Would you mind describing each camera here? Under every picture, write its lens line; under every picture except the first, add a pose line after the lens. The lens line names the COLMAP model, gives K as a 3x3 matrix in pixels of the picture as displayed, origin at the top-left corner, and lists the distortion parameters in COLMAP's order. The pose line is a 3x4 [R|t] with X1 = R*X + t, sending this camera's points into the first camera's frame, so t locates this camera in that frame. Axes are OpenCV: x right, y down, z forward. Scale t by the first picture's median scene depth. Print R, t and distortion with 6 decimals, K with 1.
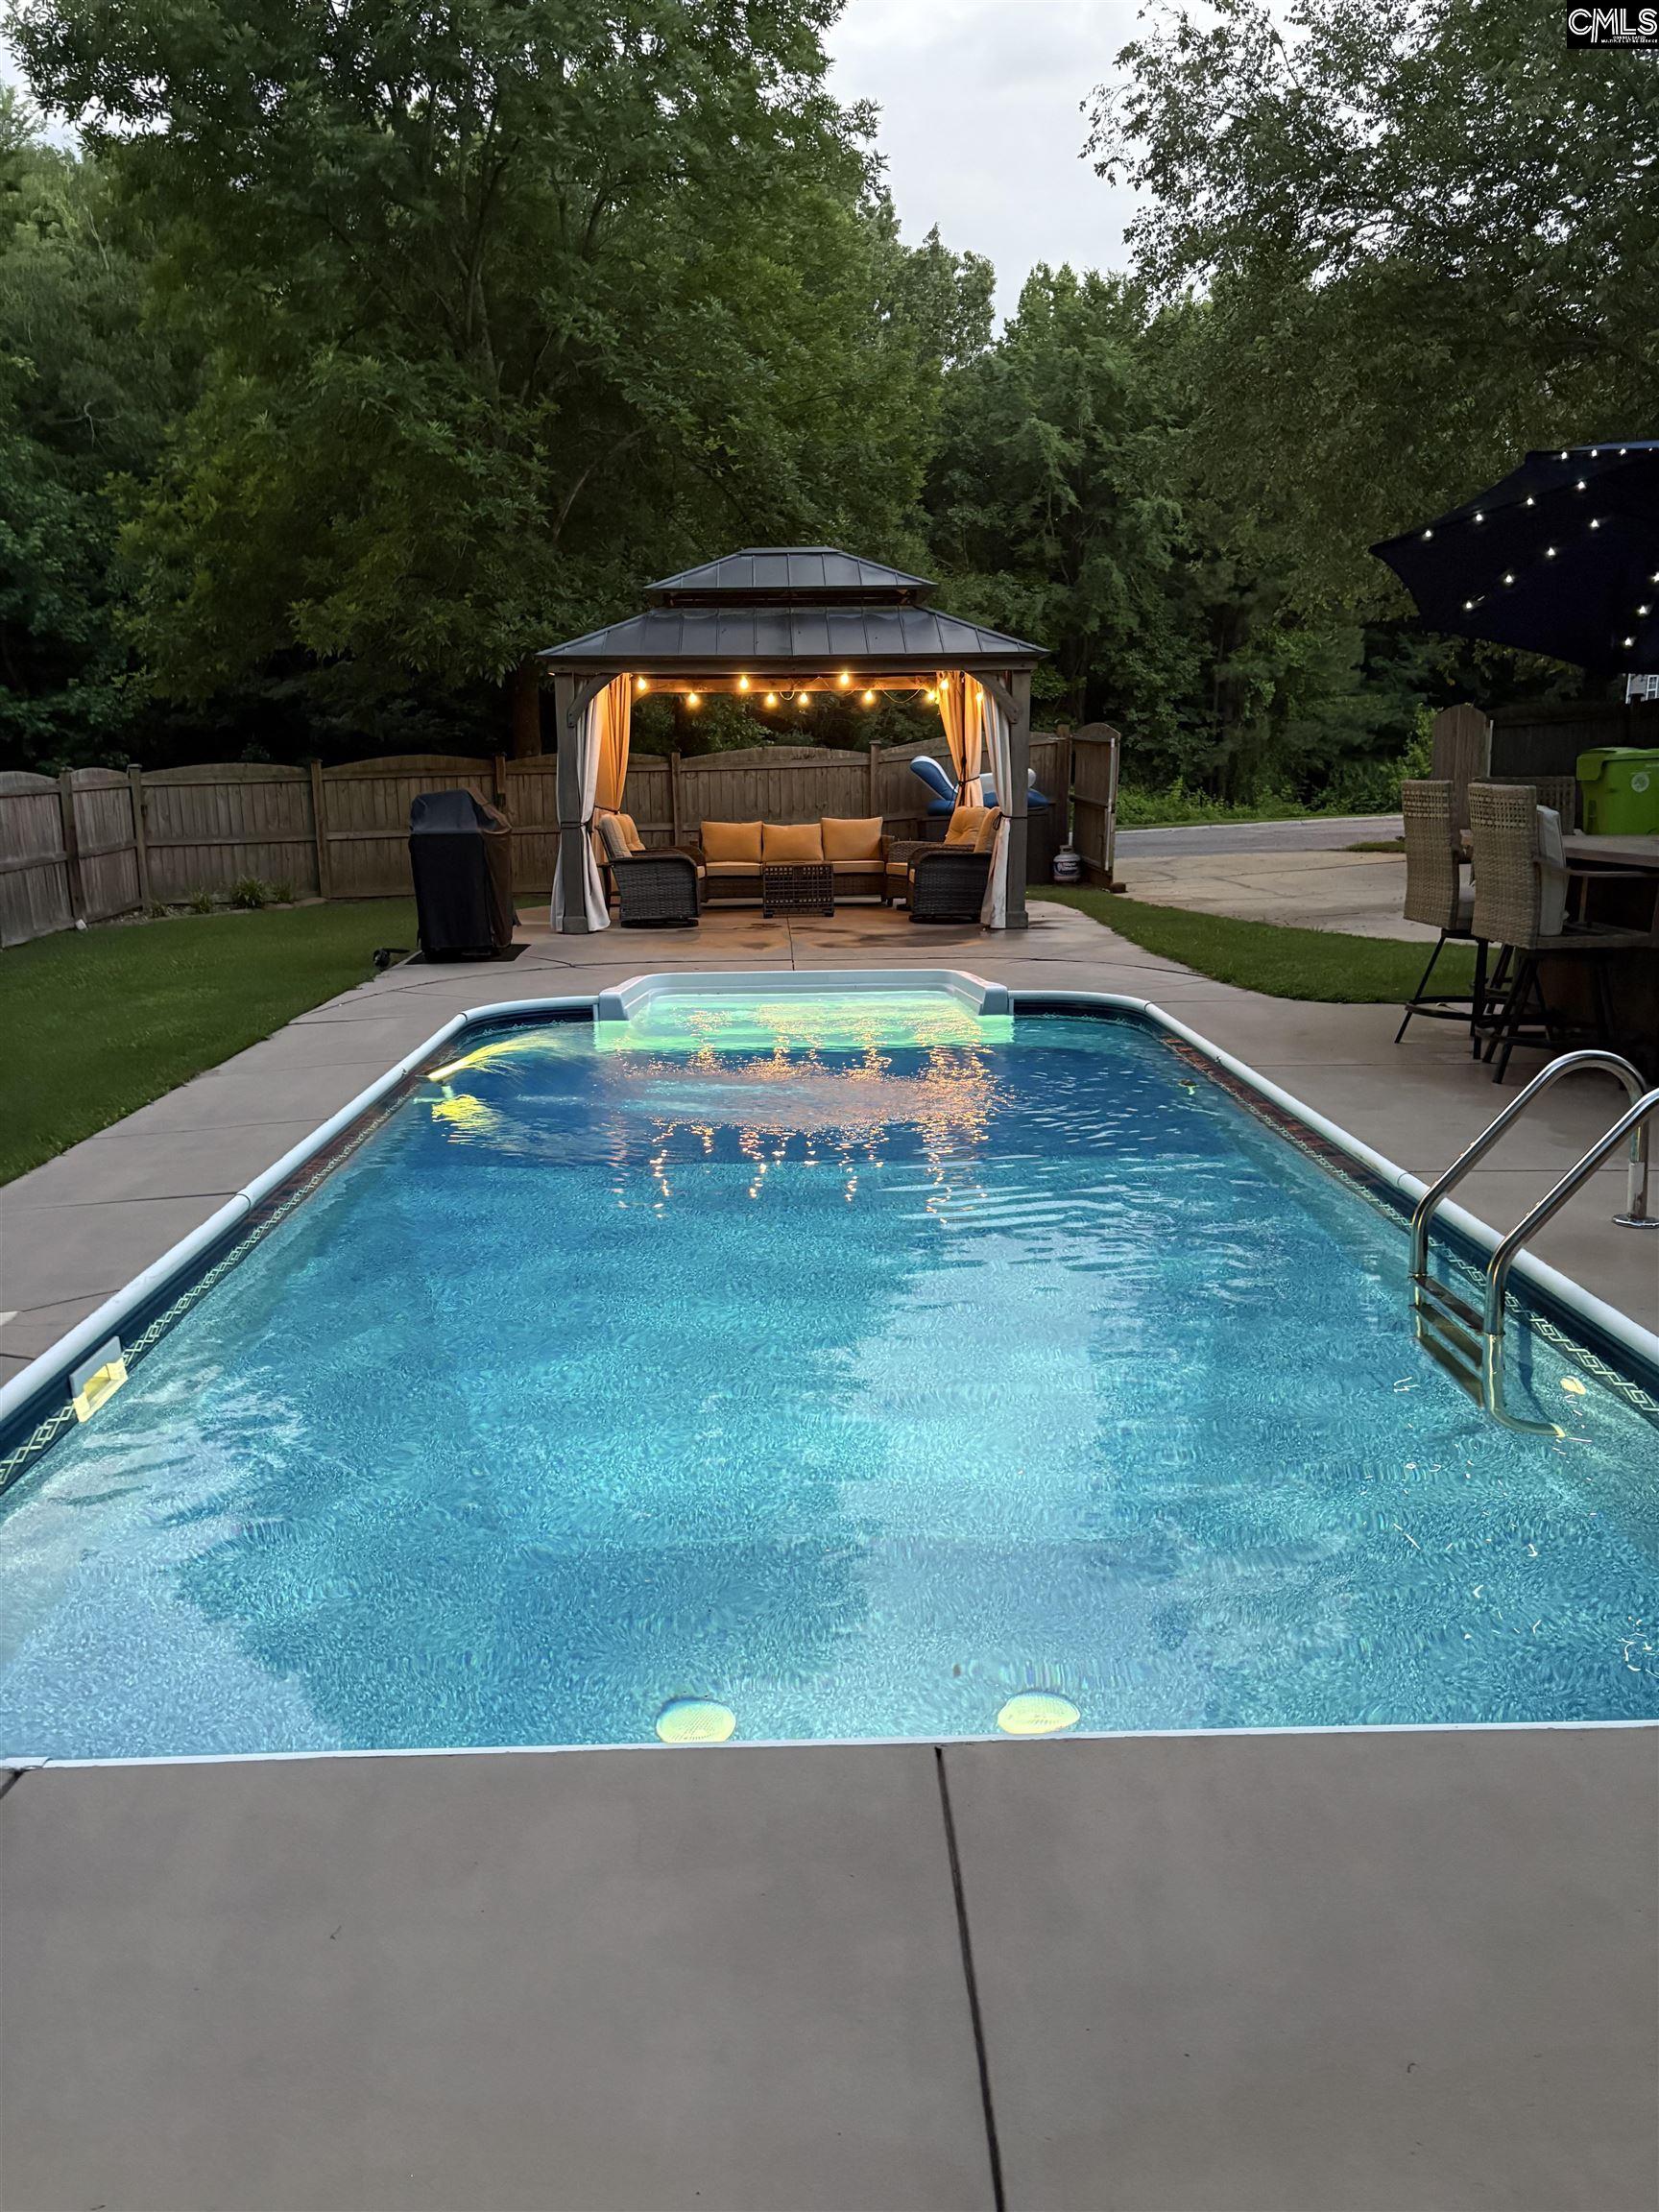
lens RADIAL K [[1694.3, 0, 829.5], [0, 1694.3, 1106.0], [0, 0, 1]] dist [0.046953, -0.009143]
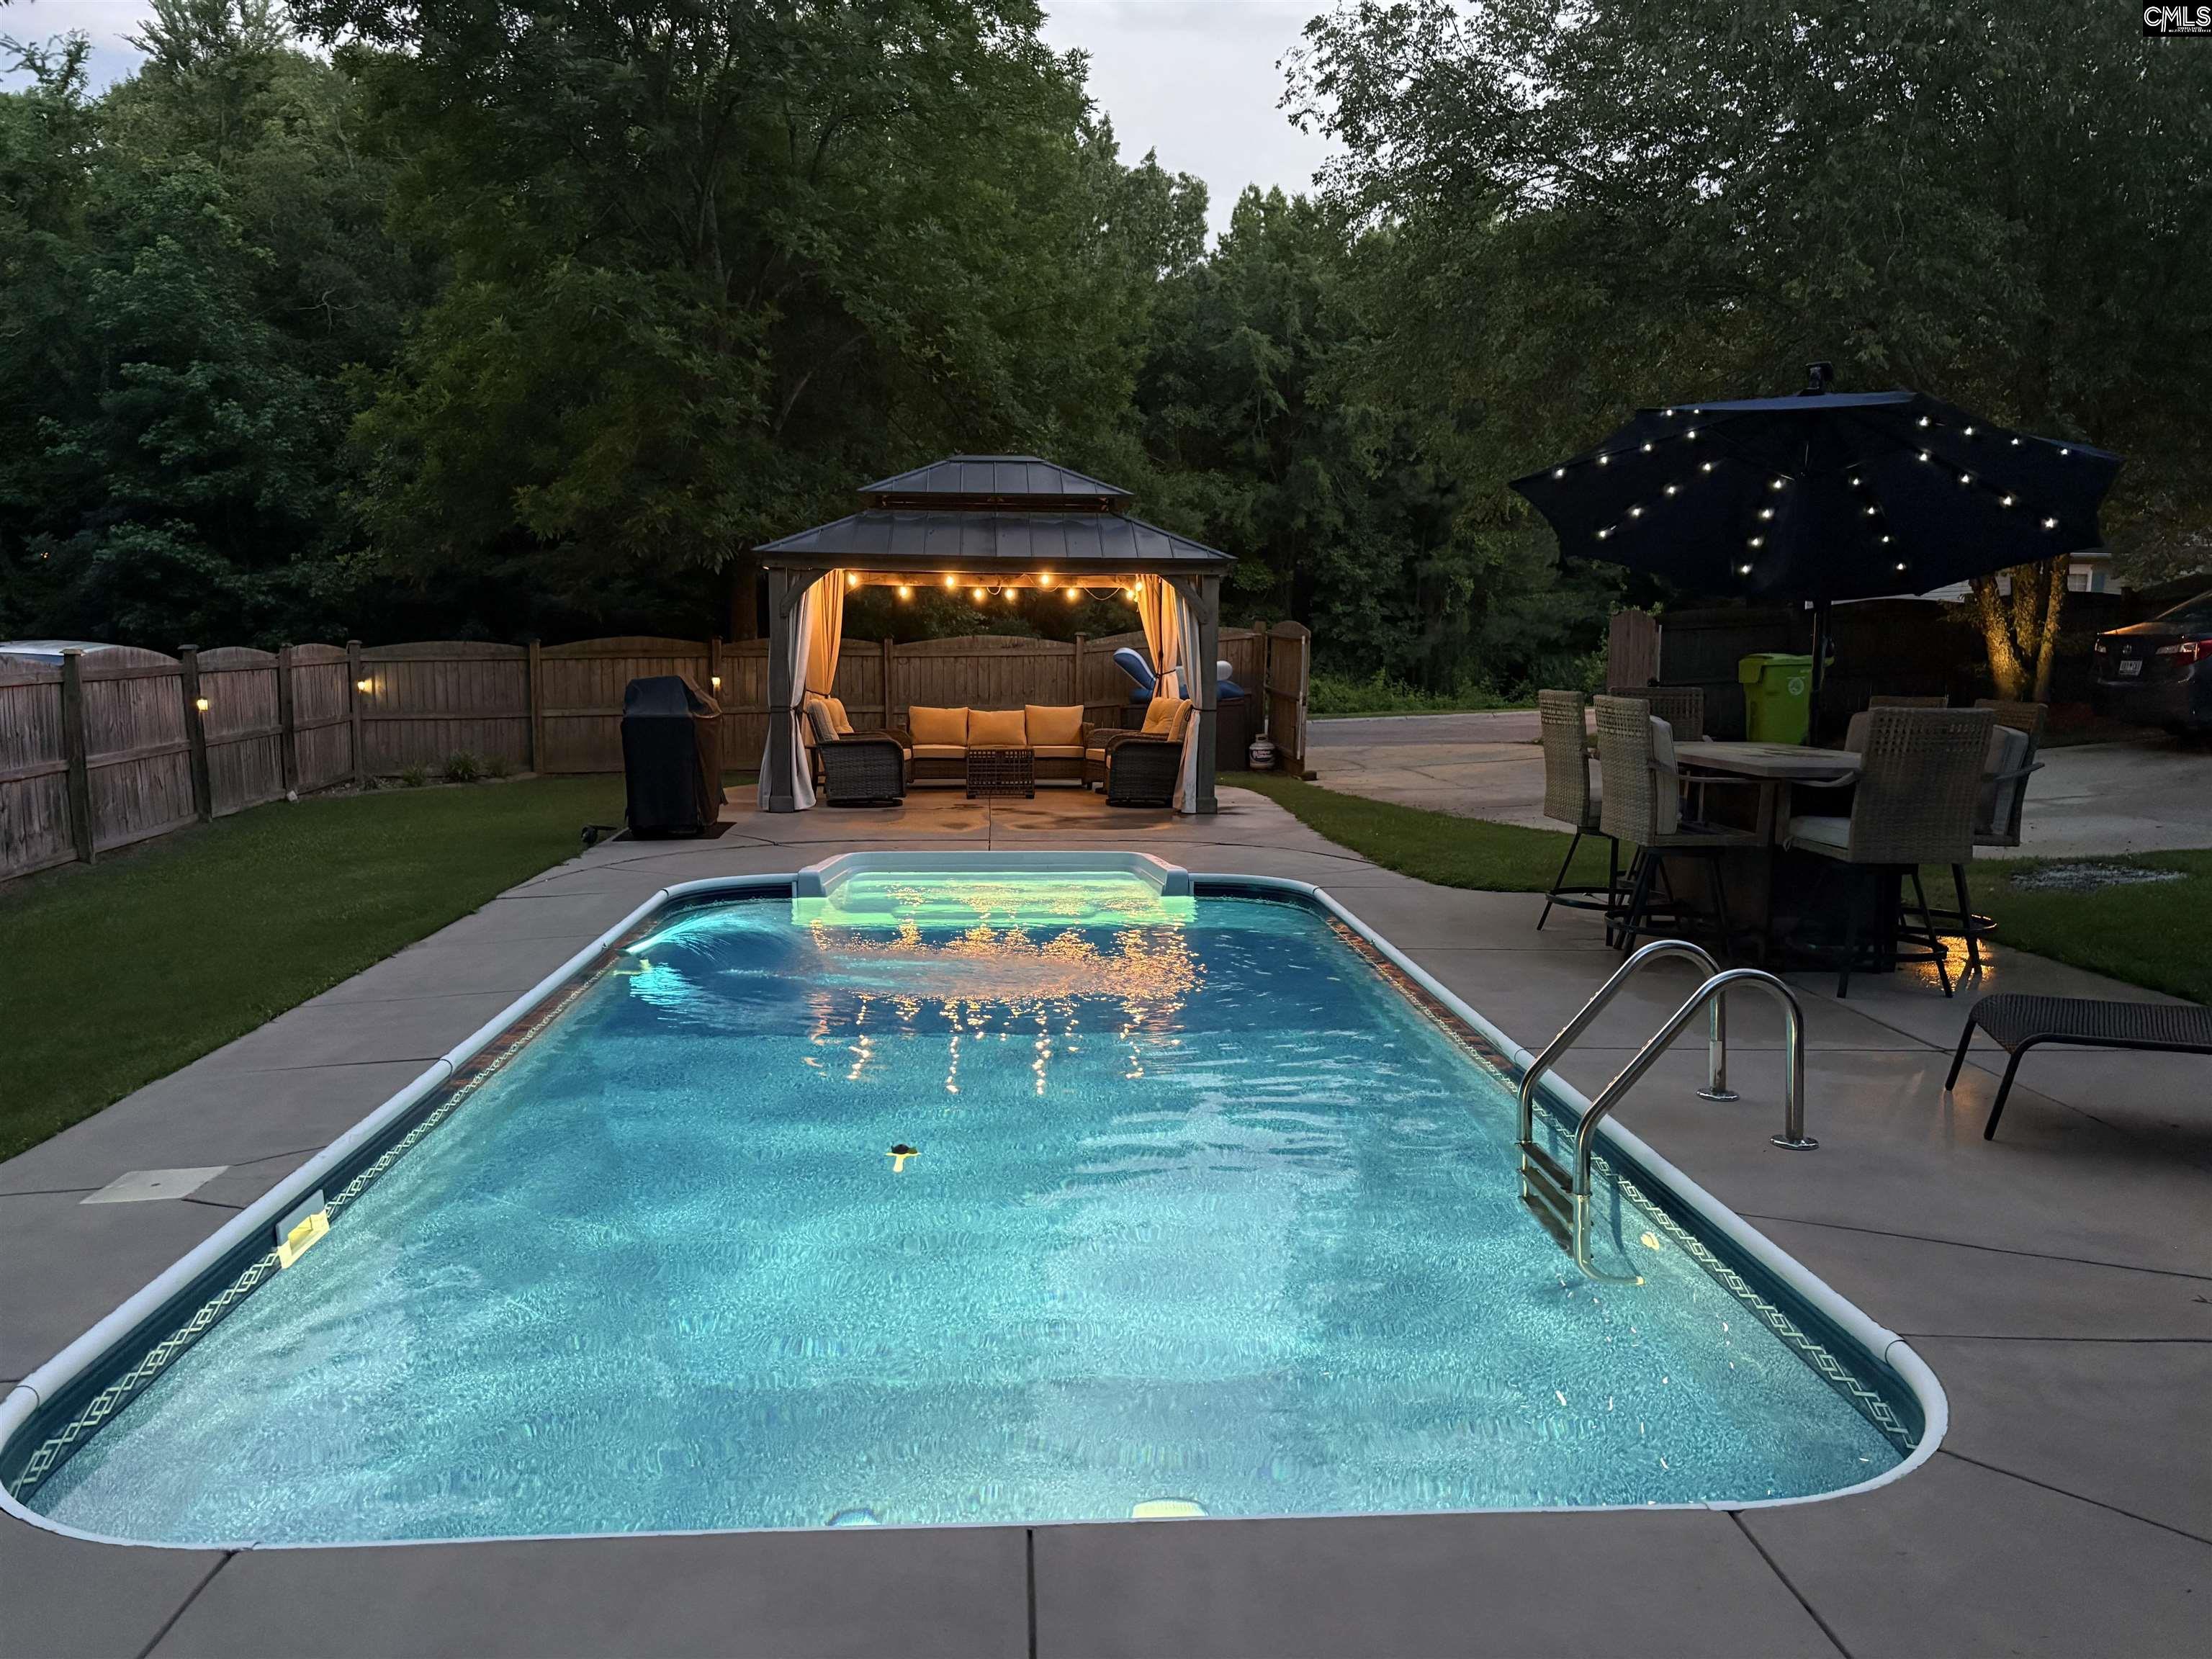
lens RADIAL K [[1694.3, 0, 1106.0], [0, 1694.3, 829.5], [0, 0, 1]] dist [0.046953, -0.009143]
pose [[0.999240, 0.015133, 0.035917, 0.008249], [-0.011811, 0.995784, -0.090971, 0.000322], [-0.037142, 0.090478, 0.995206, -0.026613]]
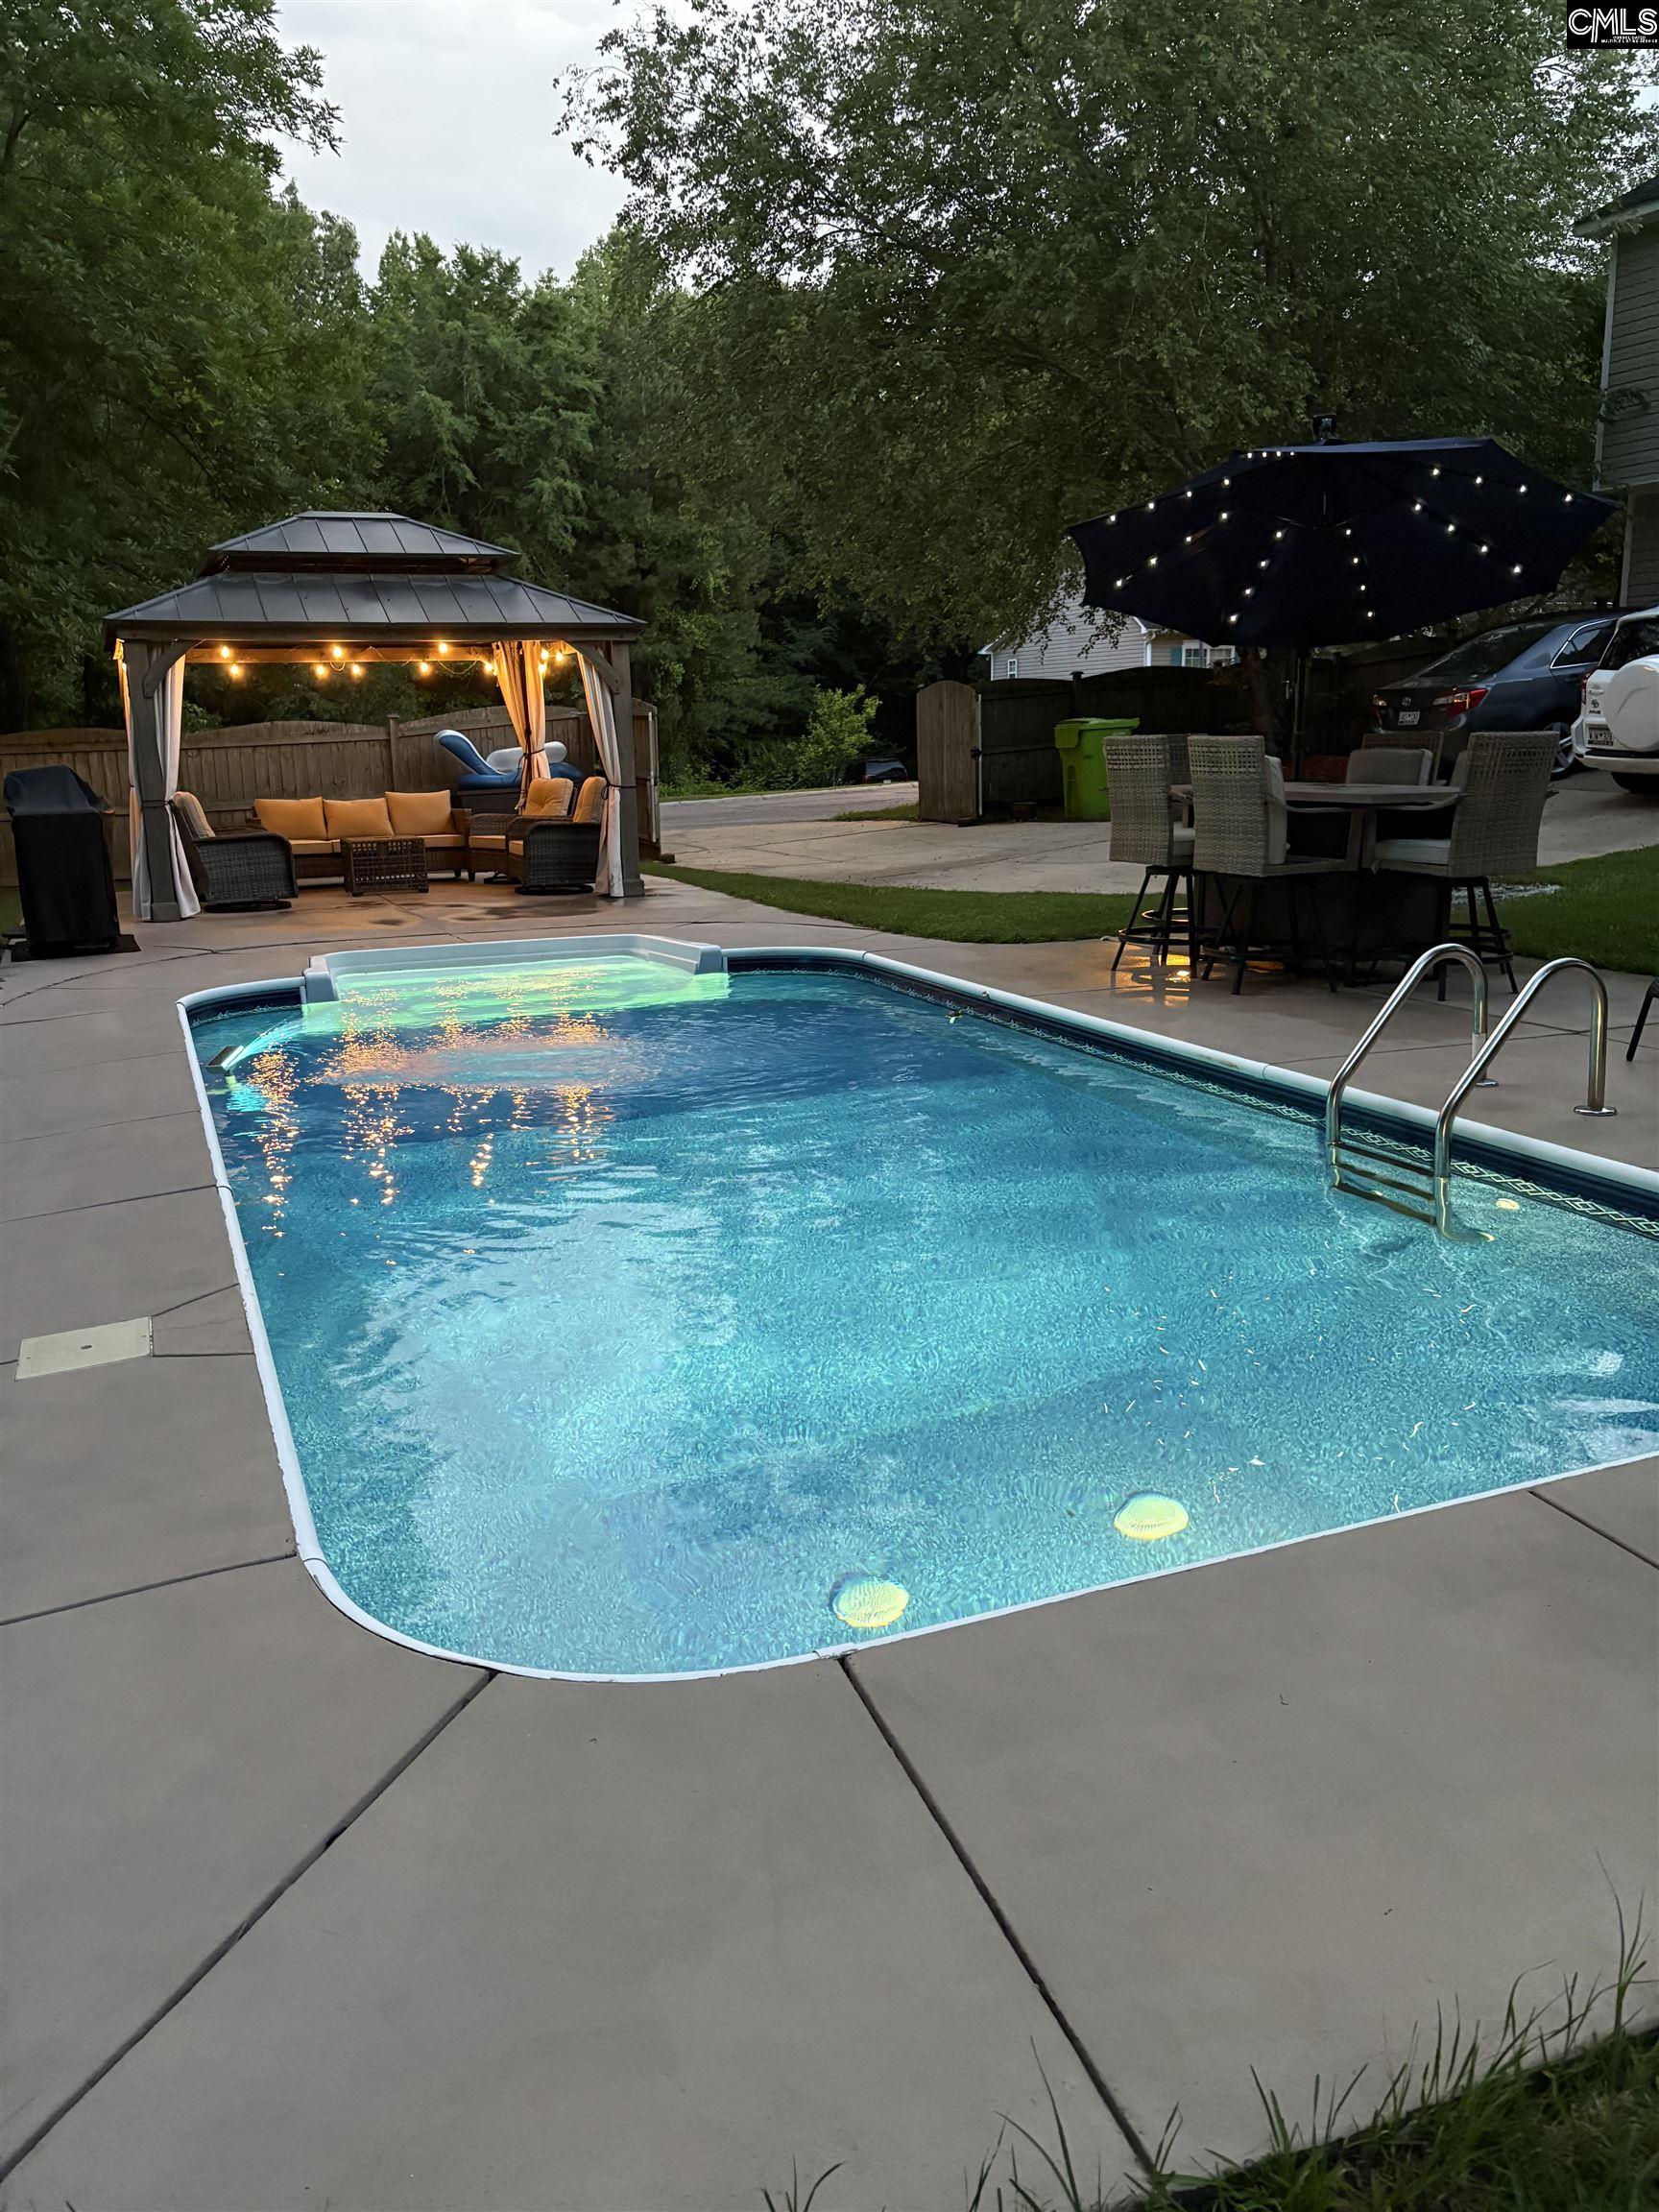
lens RADIAL K [[1695.5, 0, 829.5], [0, 1695.5, 1106.0], [0, 0, 1]] dist [0.035830, 0.000510]
pose [[0.936759, -0.085464, 0.339380, -0.098778], [0.082098, 0.996328, 0.024293, 0.004237], [-0.340210, 0.005106, 0.940336, 0.002686]]
